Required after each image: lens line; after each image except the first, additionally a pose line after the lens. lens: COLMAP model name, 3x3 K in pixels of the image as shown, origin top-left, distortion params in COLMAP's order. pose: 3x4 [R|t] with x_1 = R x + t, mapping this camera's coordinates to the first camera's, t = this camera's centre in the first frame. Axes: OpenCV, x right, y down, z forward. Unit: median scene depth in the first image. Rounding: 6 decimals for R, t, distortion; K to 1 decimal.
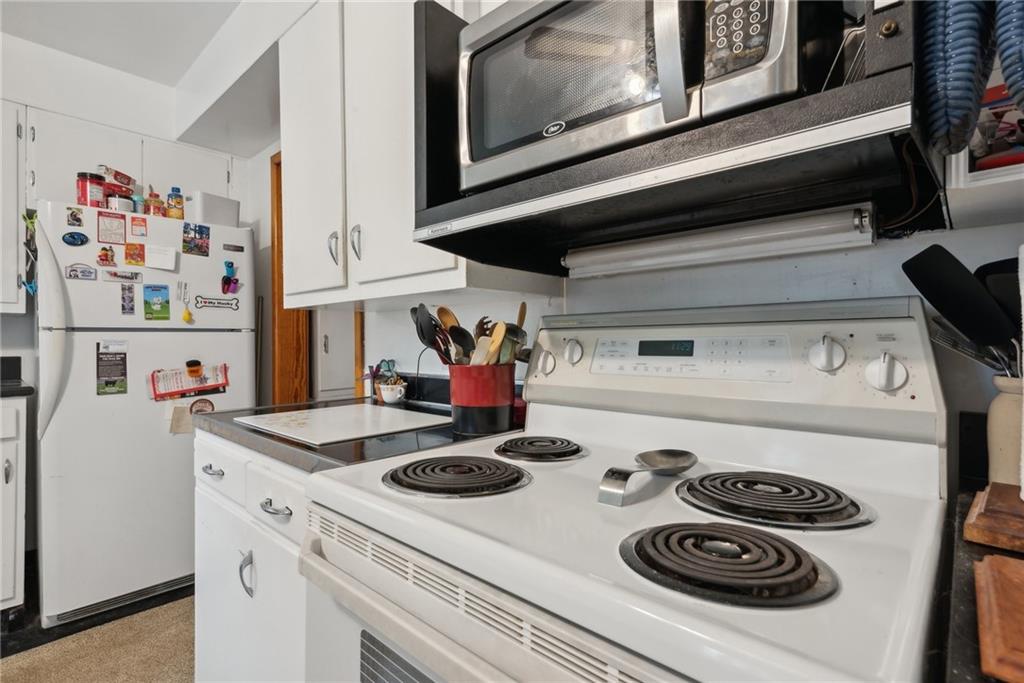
lens RADIAL K [[487.7, 0, 515.5], [0, 487.7, 341.6], [0, 0, 1]] dist [-0.002488, -0.000412]
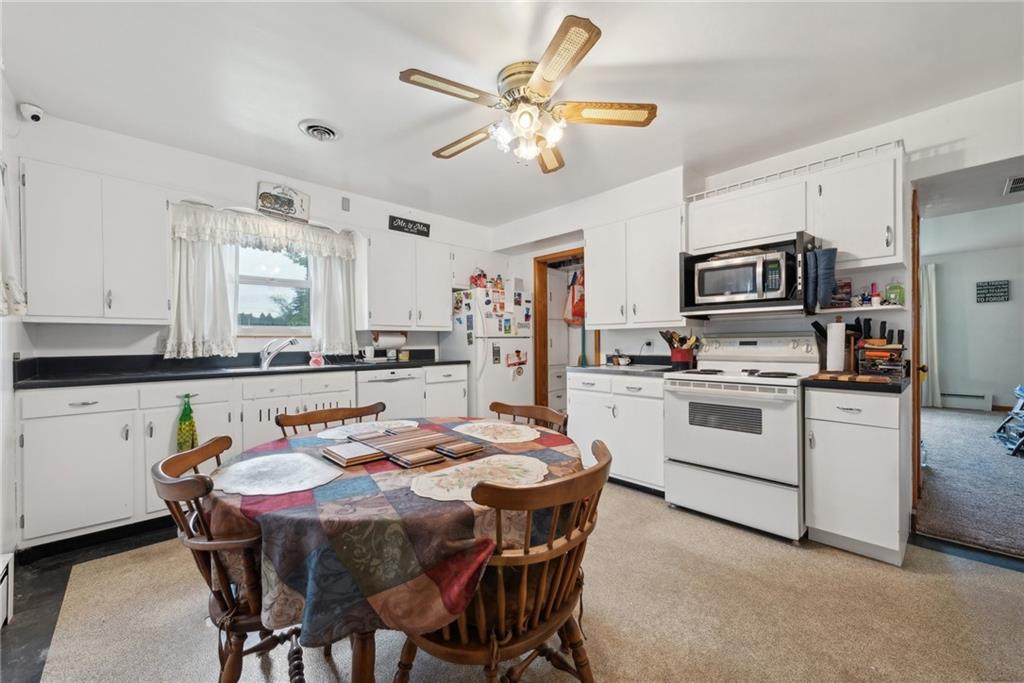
lens RADIAL K [[407.9, 0, 508.0], [0, 407.9, 342.1], [0, 0, 1]] dist [0.001171, 0.000025]
pose [[0.996959, -0.004864, -0.077782, -0.612174], [0.004926, 0.999988, 0.000603, -0.002832], [0.077778, -0.000985, 0.996970, -1.075356]]
